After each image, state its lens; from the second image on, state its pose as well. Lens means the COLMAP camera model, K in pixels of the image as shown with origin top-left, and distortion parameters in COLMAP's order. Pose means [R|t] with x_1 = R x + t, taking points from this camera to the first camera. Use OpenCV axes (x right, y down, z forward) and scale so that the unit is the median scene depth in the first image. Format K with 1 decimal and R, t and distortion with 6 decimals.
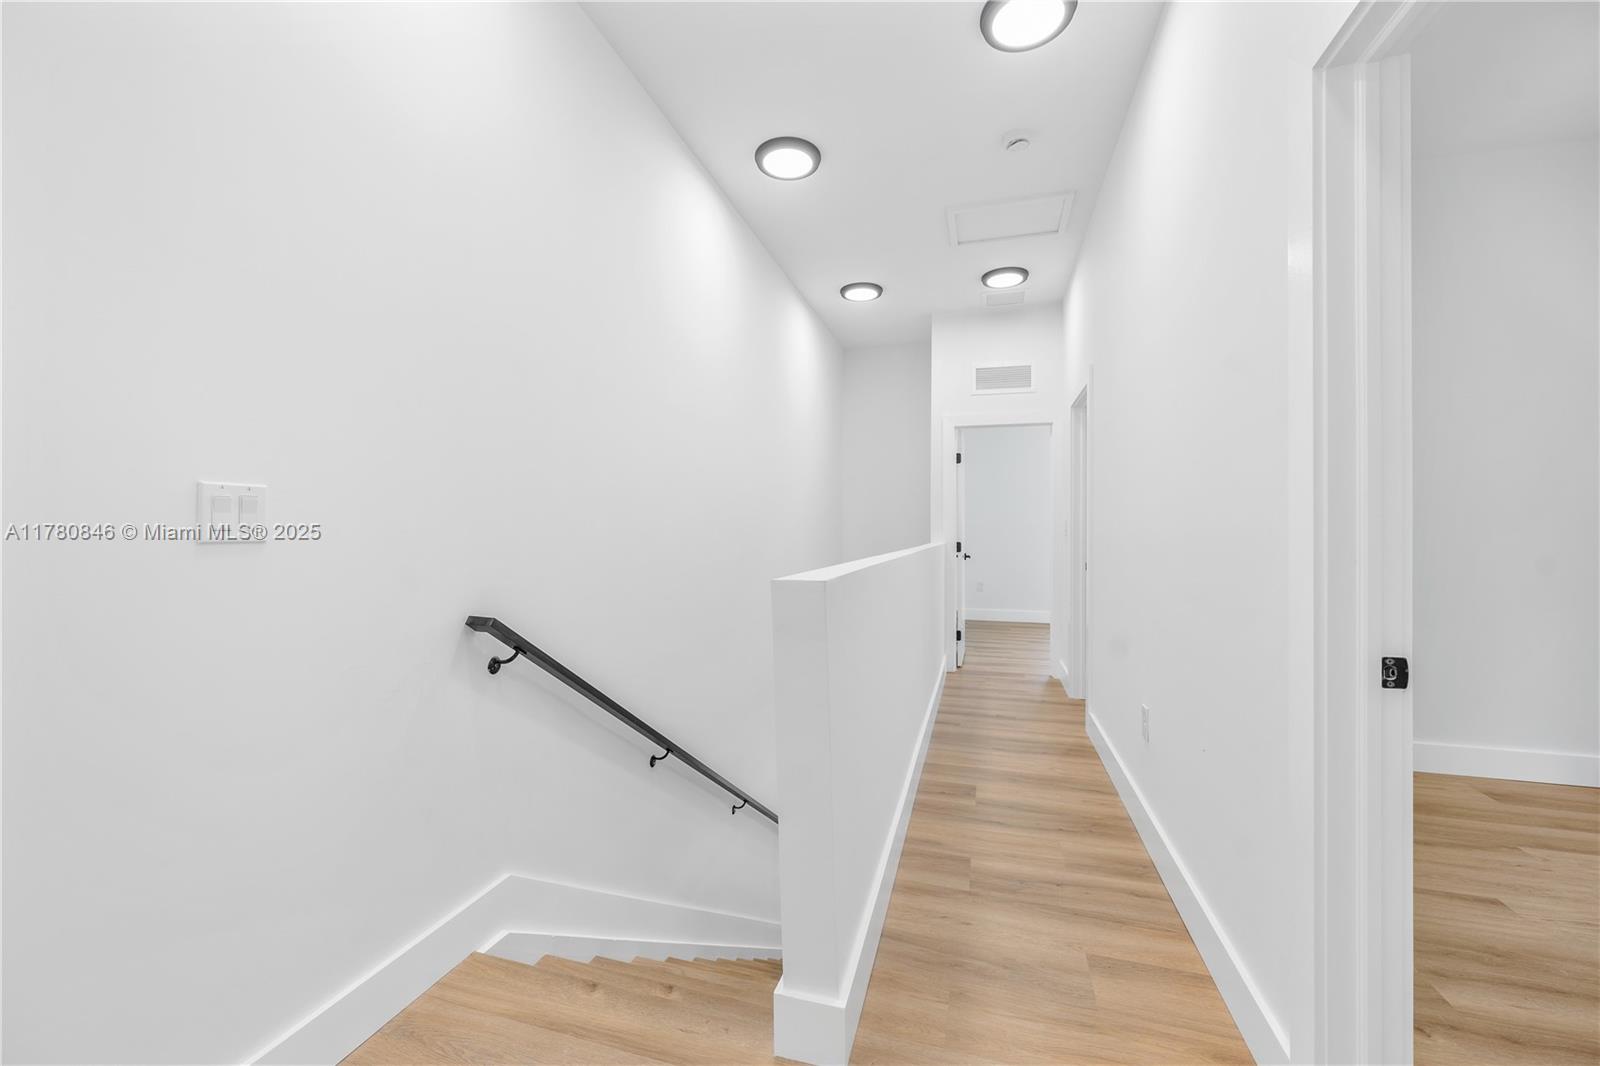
lens RADIAL K [[639.7, 0, 800.0], [0, 639.7, 533.0], [0, 0, 1]] dist [-0.004142, 0.000158]
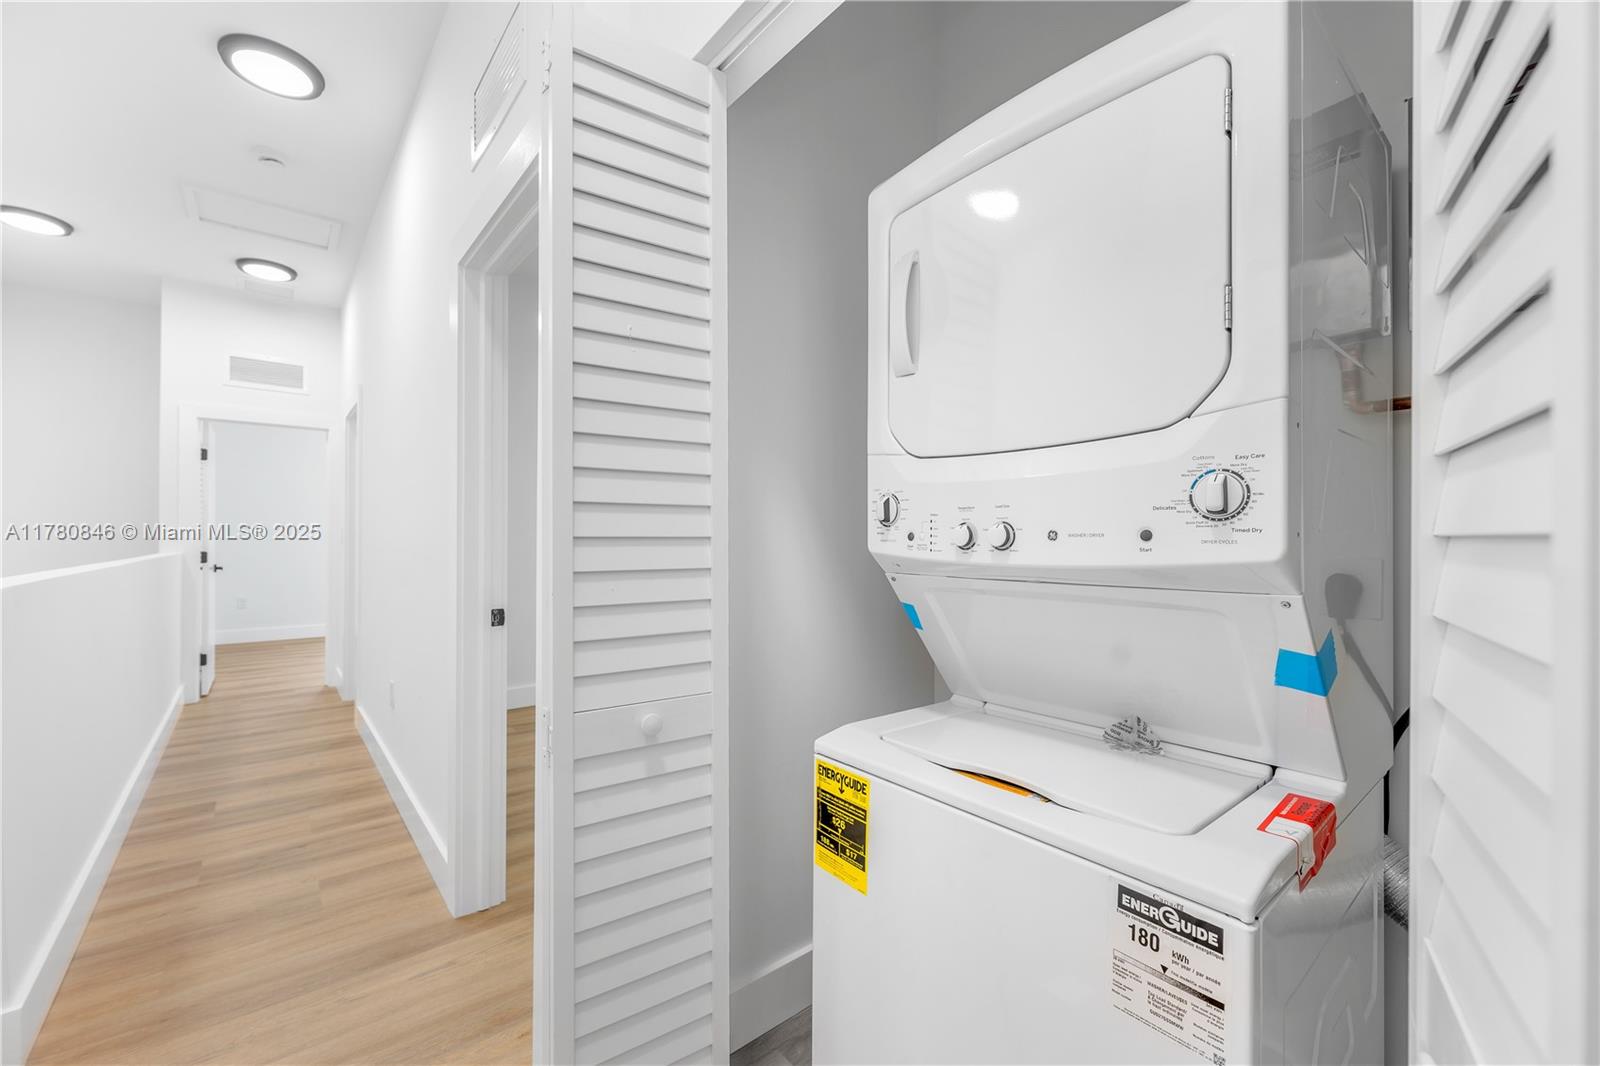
lens RADIAL K [[639.7, 0, 800.0], [0, 639.7, 533.0], [0, 0, 1]] dist [-0.004142, 0.000158]
pose [[0.555584, 0.004033, 0.831451, -0.032471], [0.004690, 0.999957, -0.007984, -0.000402], [-0.831447, 0.008335, 0.555541, -0.236302]]
